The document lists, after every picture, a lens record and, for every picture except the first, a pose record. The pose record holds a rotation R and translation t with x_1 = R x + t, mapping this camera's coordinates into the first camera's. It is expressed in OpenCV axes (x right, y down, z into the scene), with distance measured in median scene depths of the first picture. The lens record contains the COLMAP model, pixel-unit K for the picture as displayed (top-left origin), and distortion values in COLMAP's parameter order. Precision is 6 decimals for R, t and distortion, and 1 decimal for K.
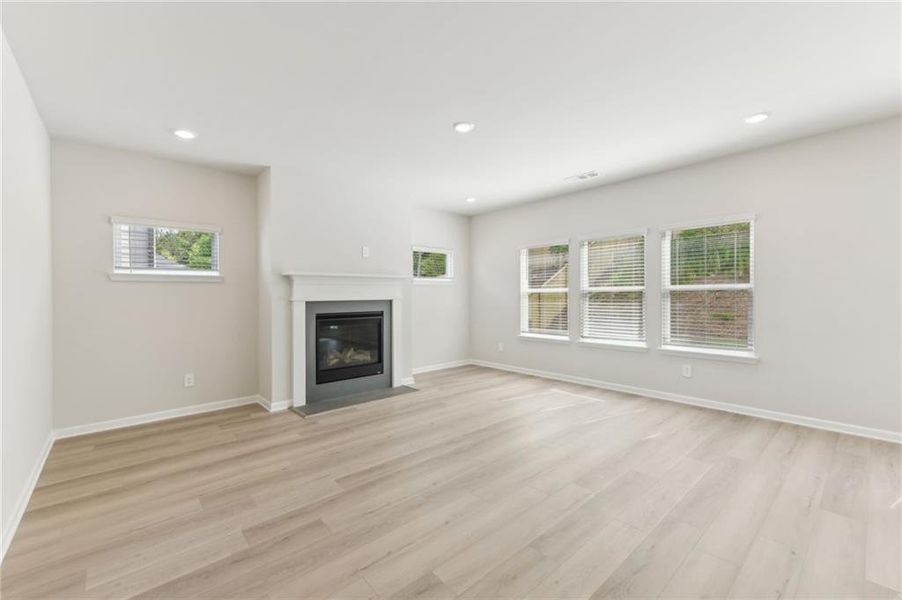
lens RADIAL K [[368.0, 0, 450.6], [0, 368.0, 289.8], [0, 0, 1]] dist [0.033166, 0.000287]
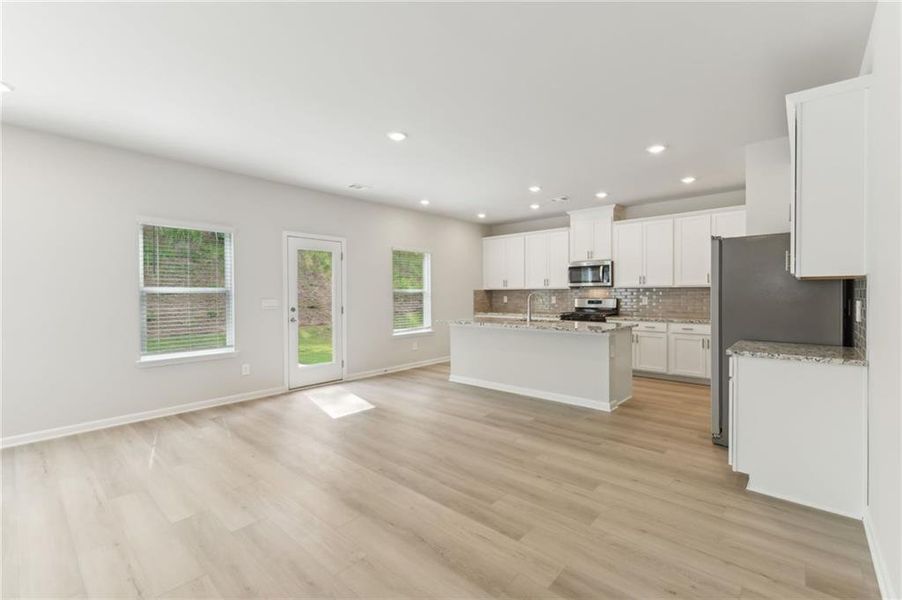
lens RADIAL K [[398.7, 0, 451.9], [0, 398.7, 297.3], [0, 0, 1]] dist [-0.001114, 0.002612]
pose [[-0.157554, 0.001789, 0.987509, -1.139357], [-0.005763, 0.999980, -0.002731, 0.025558], [-0.987494, -0.006121, -0.157540, 0.997704]]
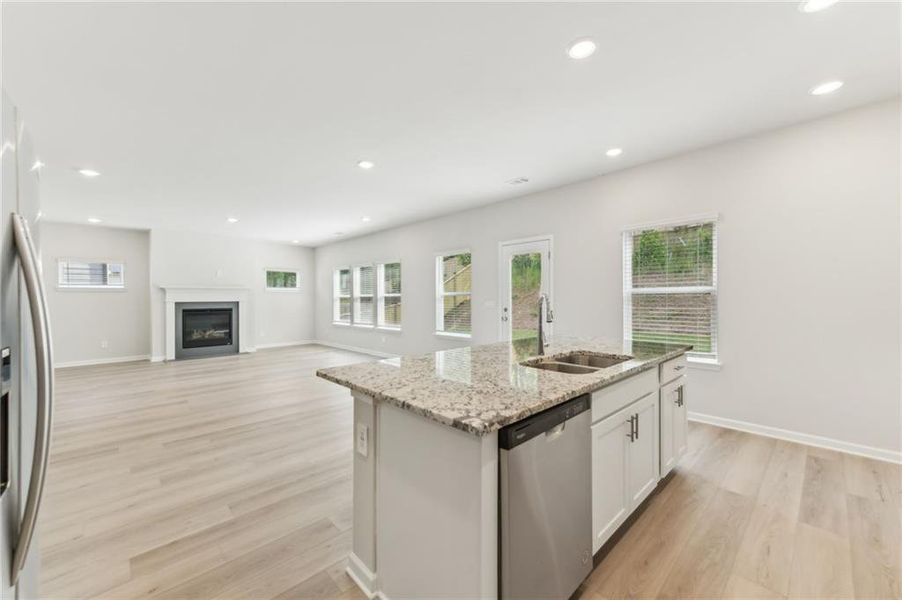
lens RADIAL K [[359.2, 0, 453.0], [0, 359.2, 297.4], [0, 0, 1]] dist [0.017762, -0.000749]
pose [[0.997160, 0.000261, 0.075318, 0.749830], [-0.001315, 0.999902, 0.013943, -0.017438], [-0.075307, -0.014003, 0.997062, -0.783975]]
